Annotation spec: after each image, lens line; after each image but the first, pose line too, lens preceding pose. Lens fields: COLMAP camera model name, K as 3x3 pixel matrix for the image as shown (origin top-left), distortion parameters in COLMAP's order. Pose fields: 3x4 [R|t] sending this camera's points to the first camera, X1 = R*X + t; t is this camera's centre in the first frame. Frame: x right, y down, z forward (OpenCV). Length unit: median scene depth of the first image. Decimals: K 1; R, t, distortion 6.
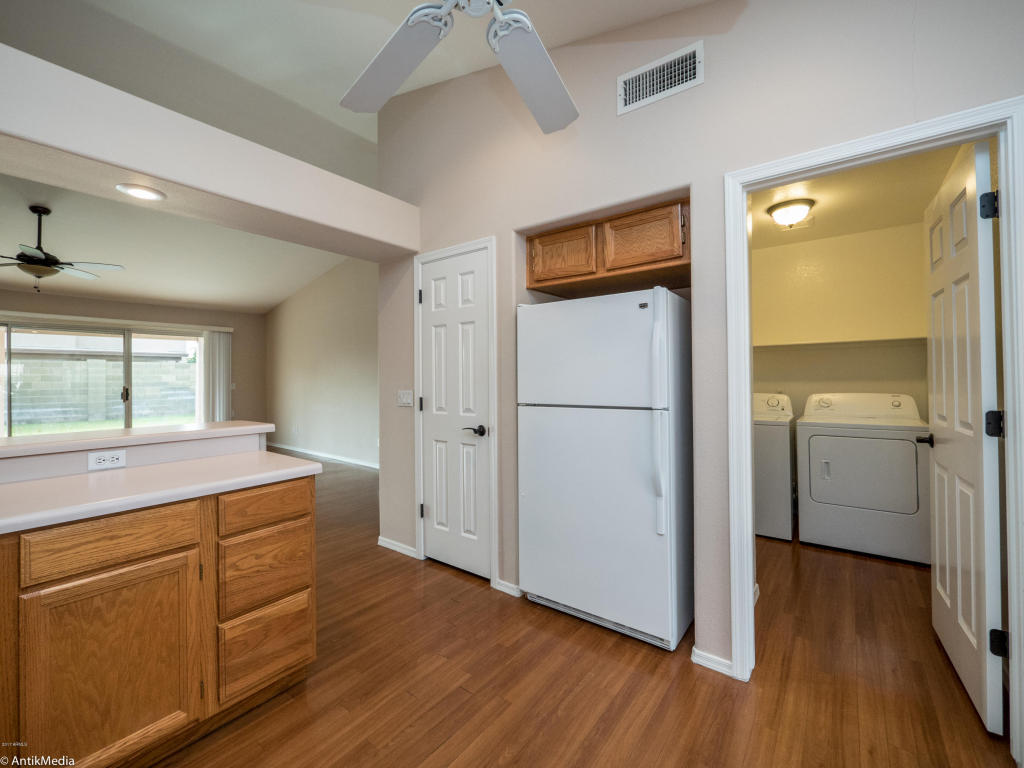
lens RADIAL K [[431.5, 0, 516.2], [0, 431.5, 374.8], [0, 0, 1]] dist [-0.002309, -0.000242]
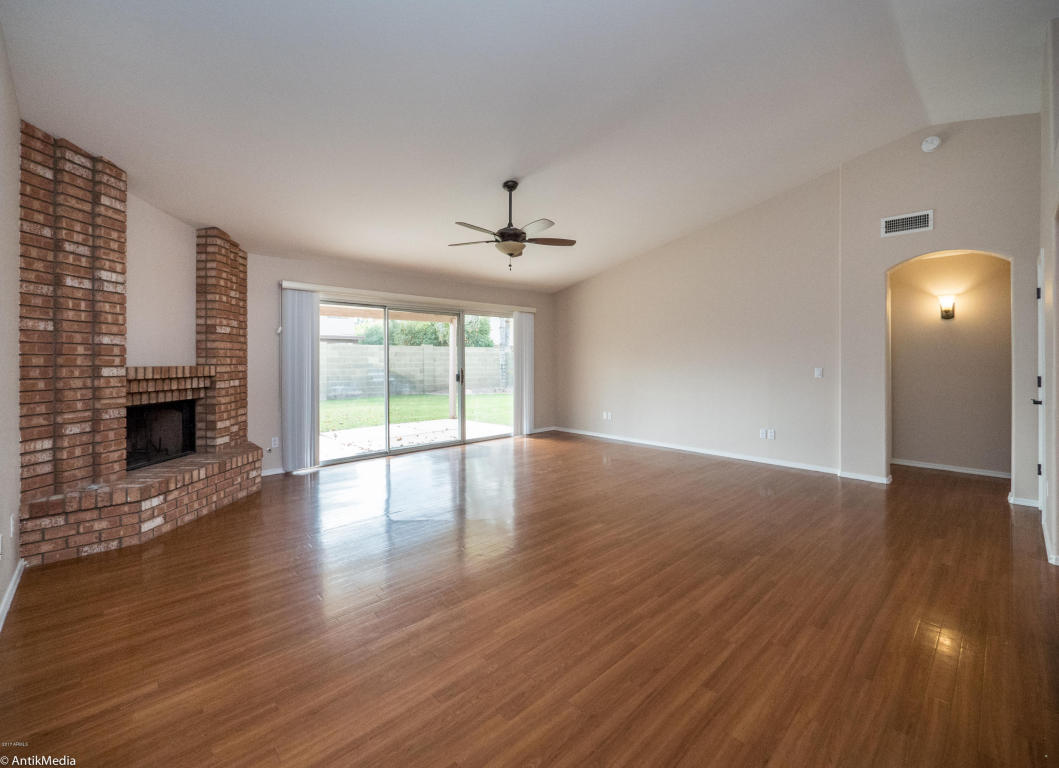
lens RADIAL K [[458.6, 0, 538.1], [0, 458.6, 355.1], [0, 0, 1]] dist [-0.000707, -0.000029]
pose [[0.986787, 0.001374, -0.162014, -1.208048], [-0.002058, 0.999990, -0.004058, 0.000921], [0.162007, 0.004338, 0.986780, -0.003448]]
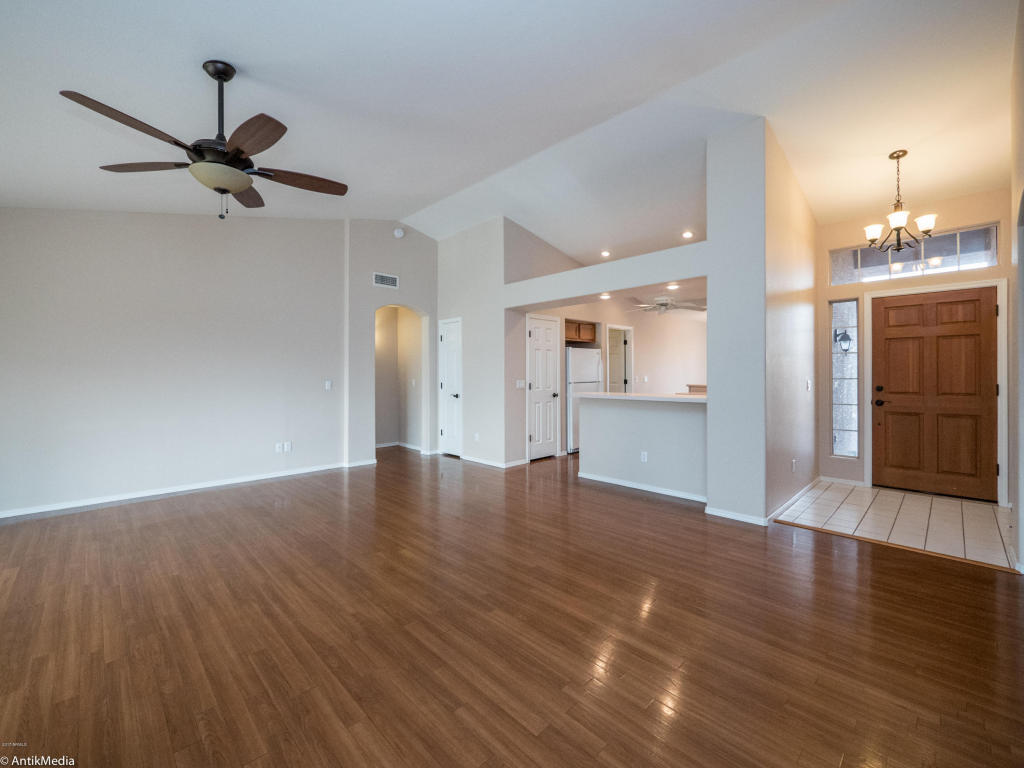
lens RADIAL K [[431.5, 0, 516.2], [0, 431.5, 374.8], [0, 0, 1]] dist [-0.002309, -0.000242]
pose [[0.138941, -0.001348, 0.990300, -2.193613], [-0.000534, 0.999999, 0.001436, 0.008912], [-0.990301, -0.000728, 0.138940, 0.755744]]
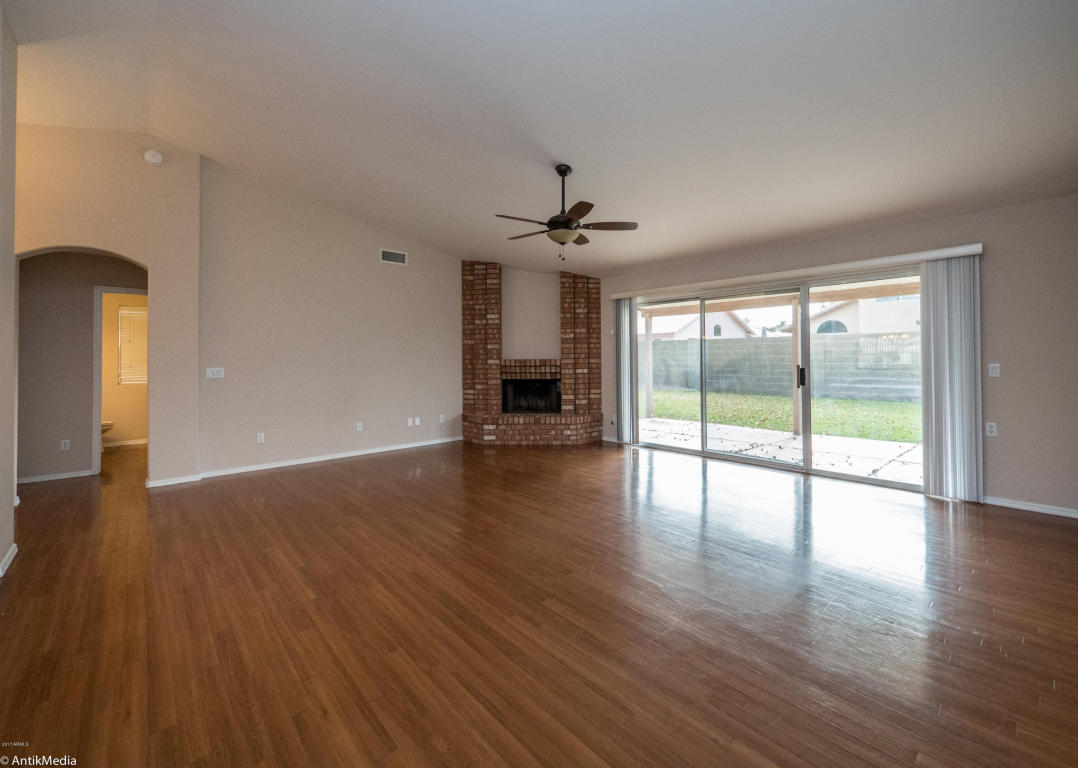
lens RADIAL K [[456.2, 0, 538.5], [0, 456.2, 349.3], [0, 0, 1]] dist [-0.024854, 0.000013]
pose [[-0.205545, -0.008557, -0.978610, -0.226735], [0.016105, 0.999797, -0.012125, 0.007502], [0.978515, -0.018253, -0.205365, 1.568037]]
